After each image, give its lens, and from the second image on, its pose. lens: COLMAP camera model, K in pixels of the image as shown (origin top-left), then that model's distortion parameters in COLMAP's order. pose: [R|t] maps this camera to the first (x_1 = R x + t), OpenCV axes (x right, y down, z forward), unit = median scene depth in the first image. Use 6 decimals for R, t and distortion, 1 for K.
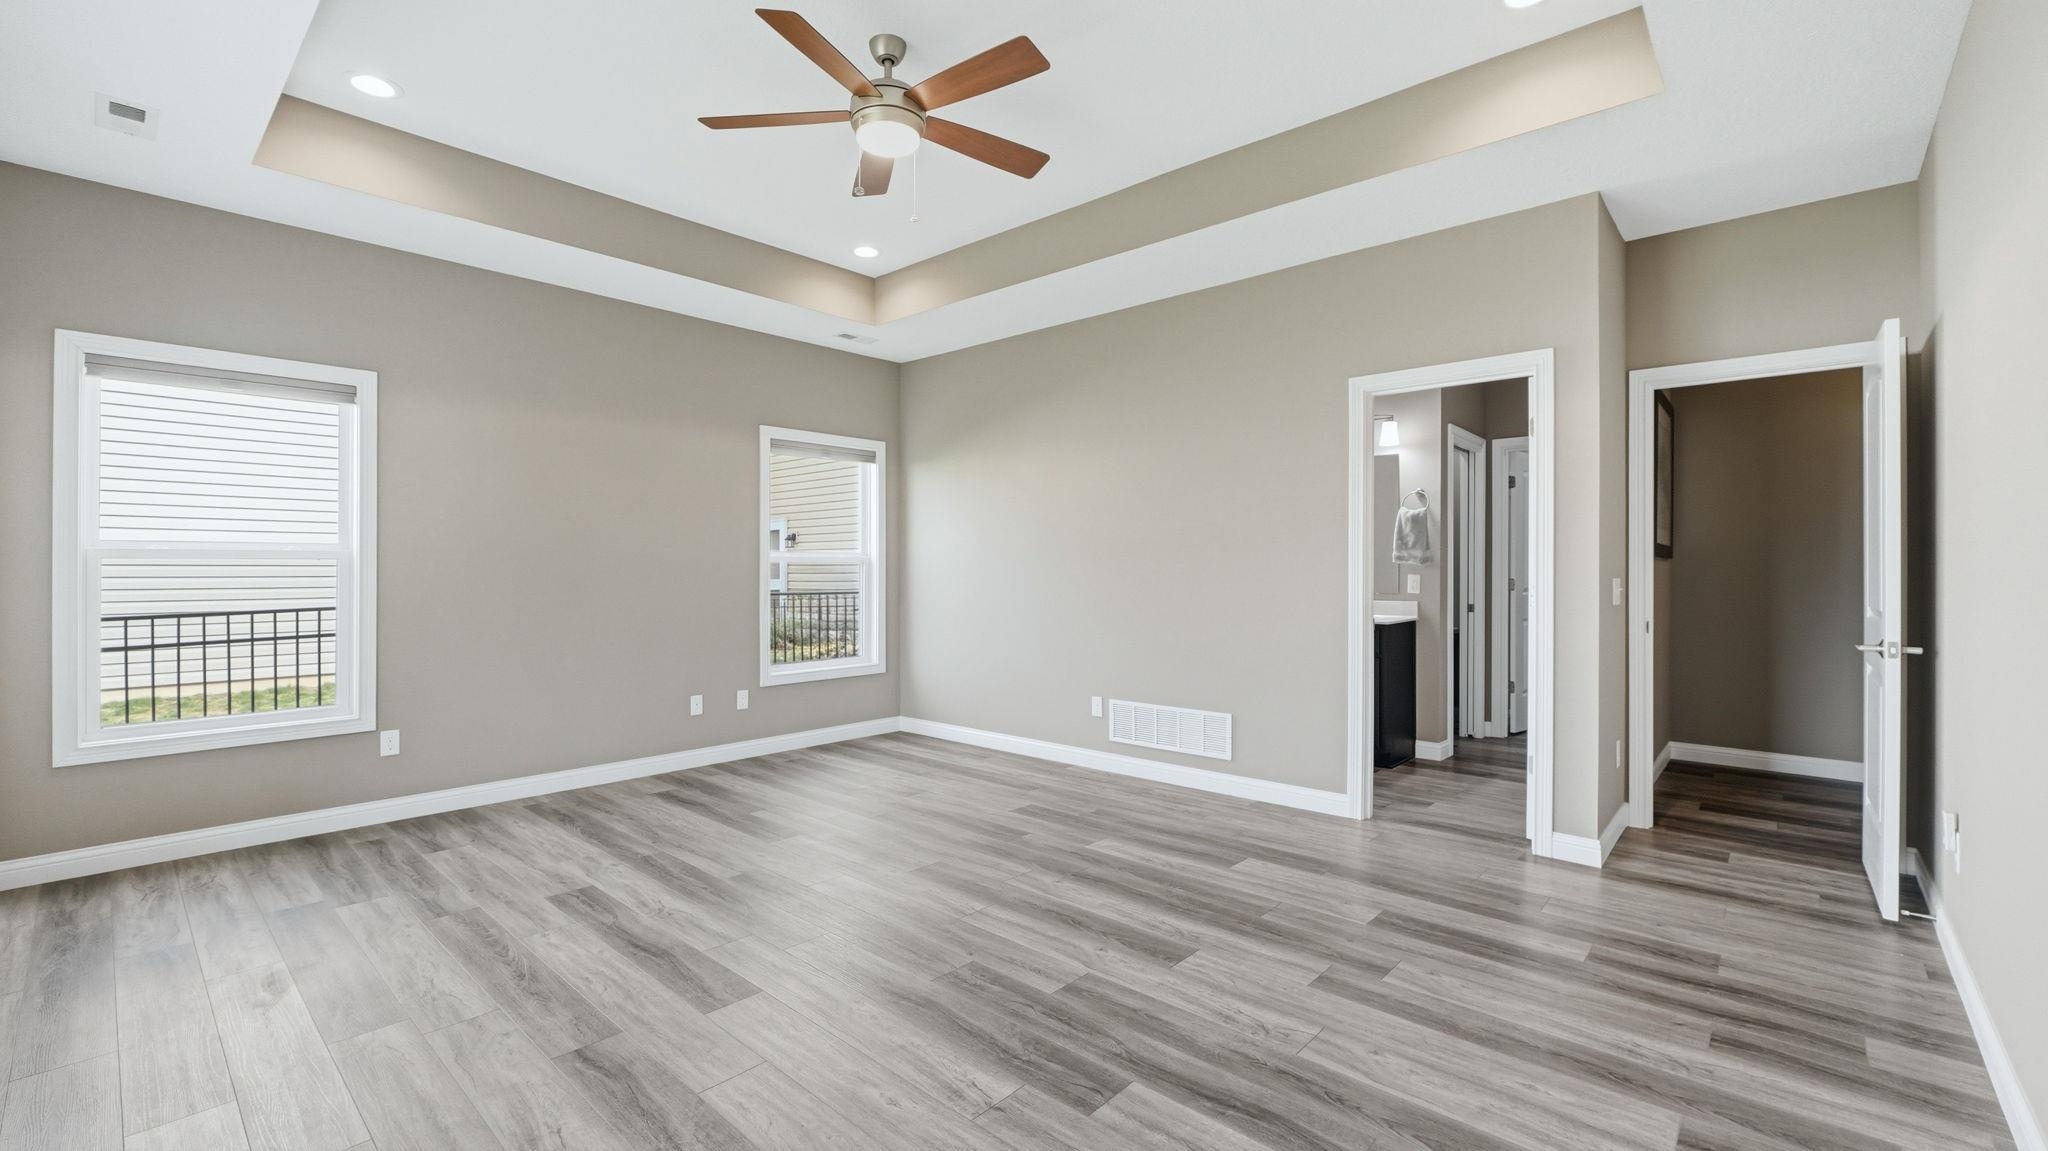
lens RADIAL K [[855.1, 0, 1021.1], [0, 855.1, 568.5], [0, 0, 1]] dist [-0.001497, -0.000491]
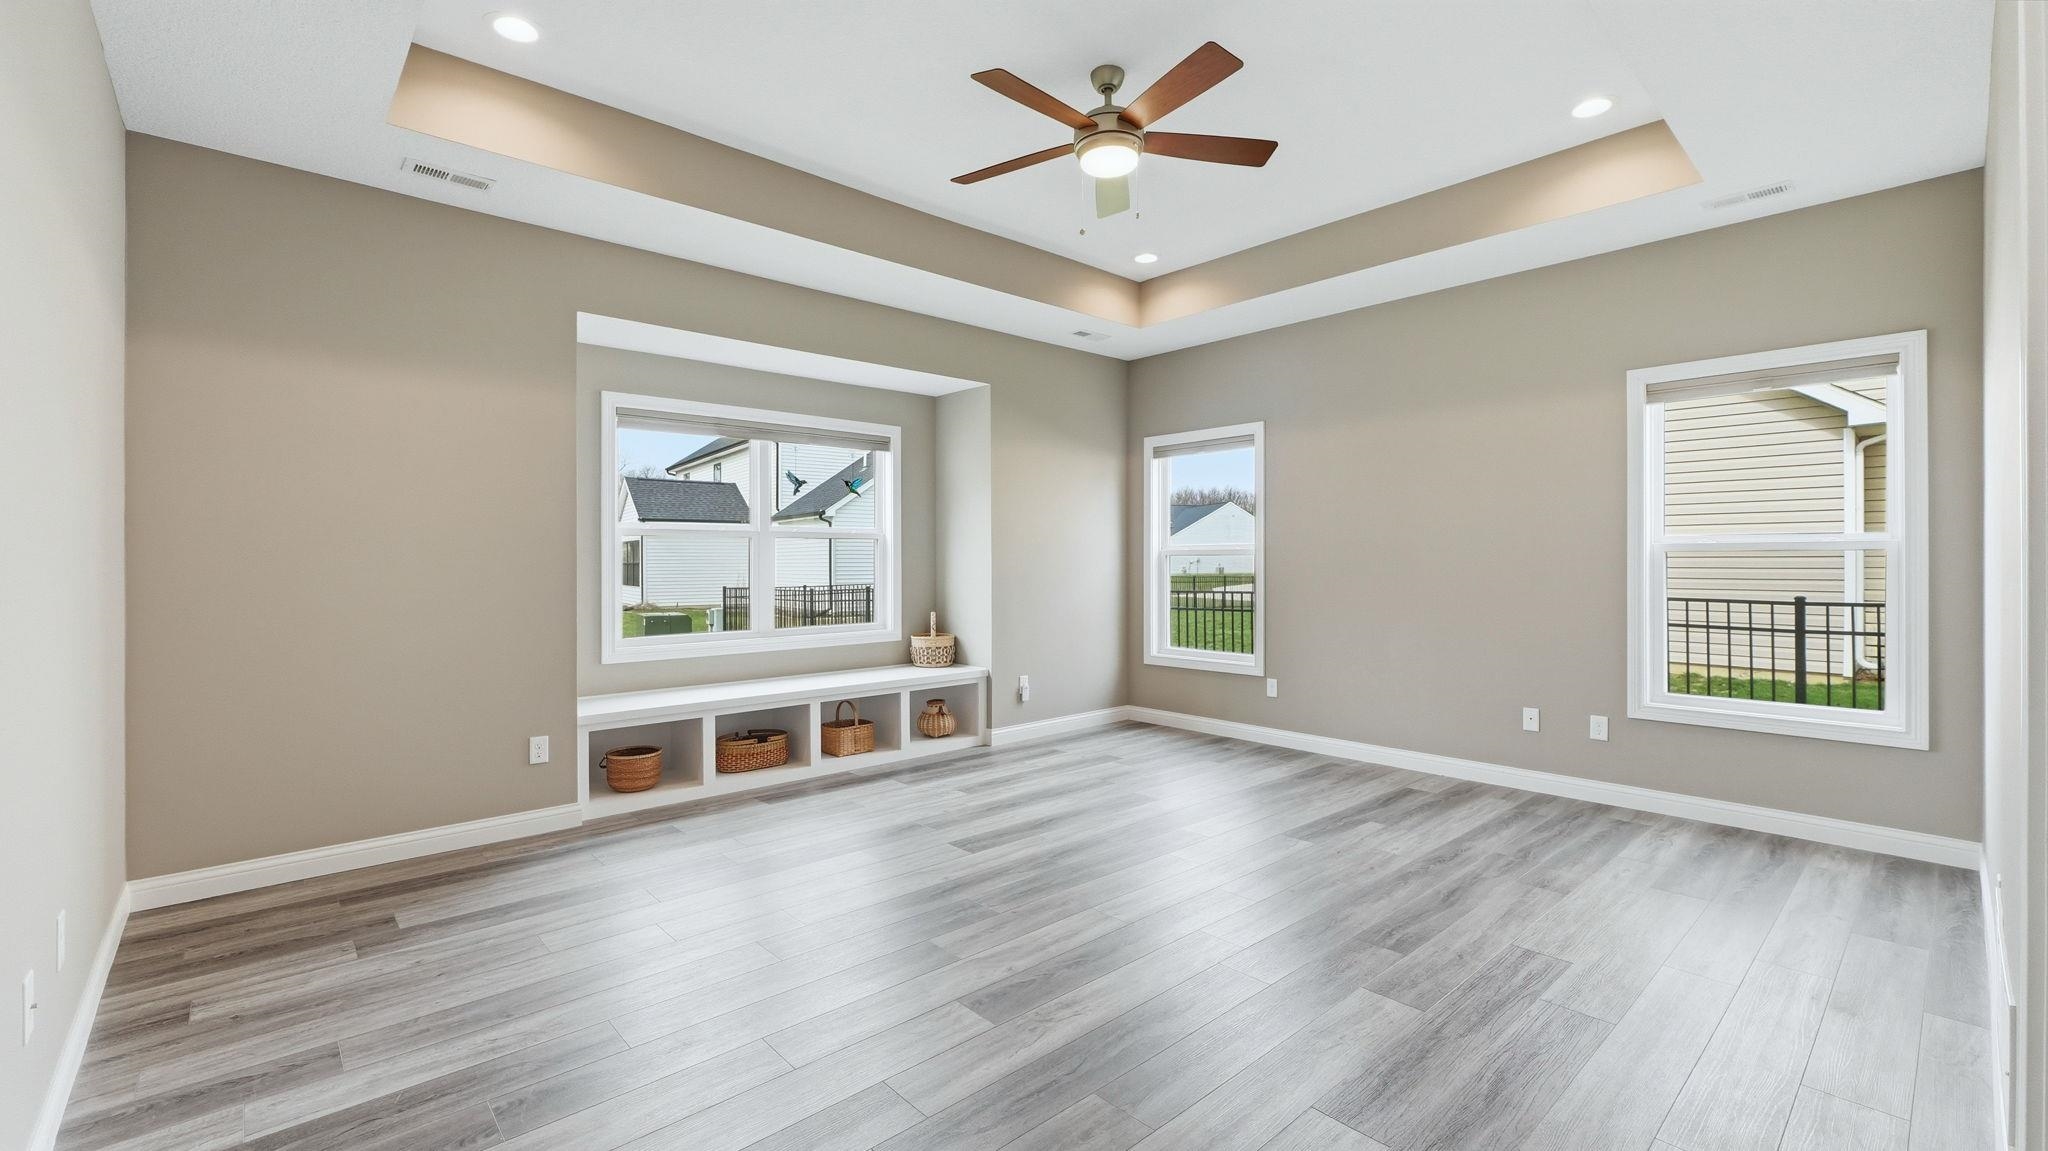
lens RADIAL K [[862.6, 0, 1020.2], [0, 862.6, 563.4], [0, 0, 1]] dist [-0.002540, -0.000237]
pose [[-0.096945, 0.002936, -0.995285, 0.682836], [0.002119, 0.999994, 0.002744, -0.000942], [0.995288, -0.001843, -0.096950, 0.731497]]
